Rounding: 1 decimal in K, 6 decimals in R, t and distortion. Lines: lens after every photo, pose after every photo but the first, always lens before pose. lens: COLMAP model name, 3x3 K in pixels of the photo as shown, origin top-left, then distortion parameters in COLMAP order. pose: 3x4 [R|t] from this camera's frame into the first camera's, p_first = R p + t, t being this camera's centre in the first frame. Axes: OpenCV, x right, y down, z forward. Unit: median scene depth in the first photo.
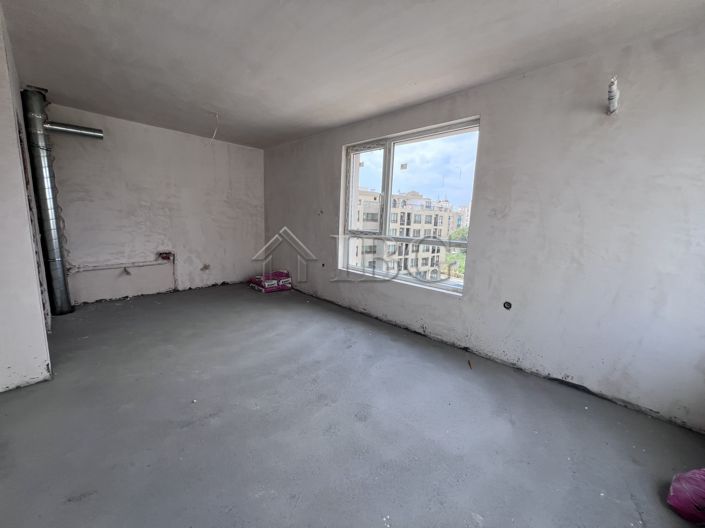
lens RADIAL K [[283.1, 0, 351.4], [0, 283.1, 263.6], [0, 0, 1]] dist [-0.002434, 0.000756]
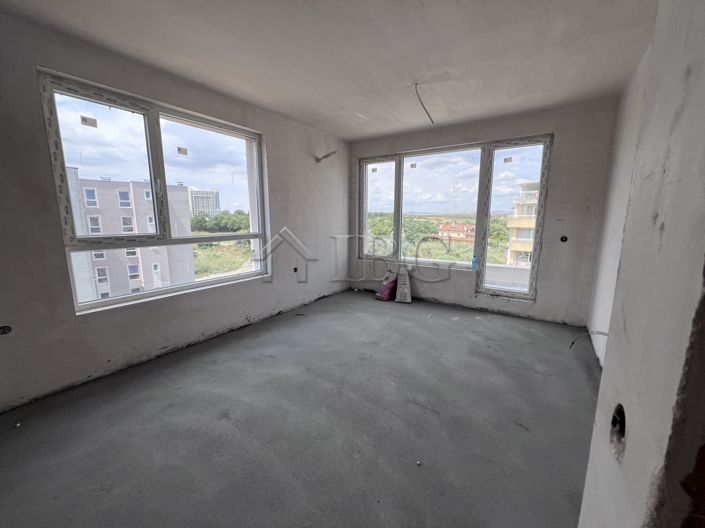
lens RADIAL K [[283.1, 0, 351.4], [0, 283.1, 263.6], [0, 0, 1]] dist [-0.002434, 0.000756]
pose [[-0.181329, -0.194842, 0.963928, -0.758253], [0.146171, 0.963949, 0.222344, -0.141070], [-0.972499, 0.181216, -0.146312, 0.709976]]
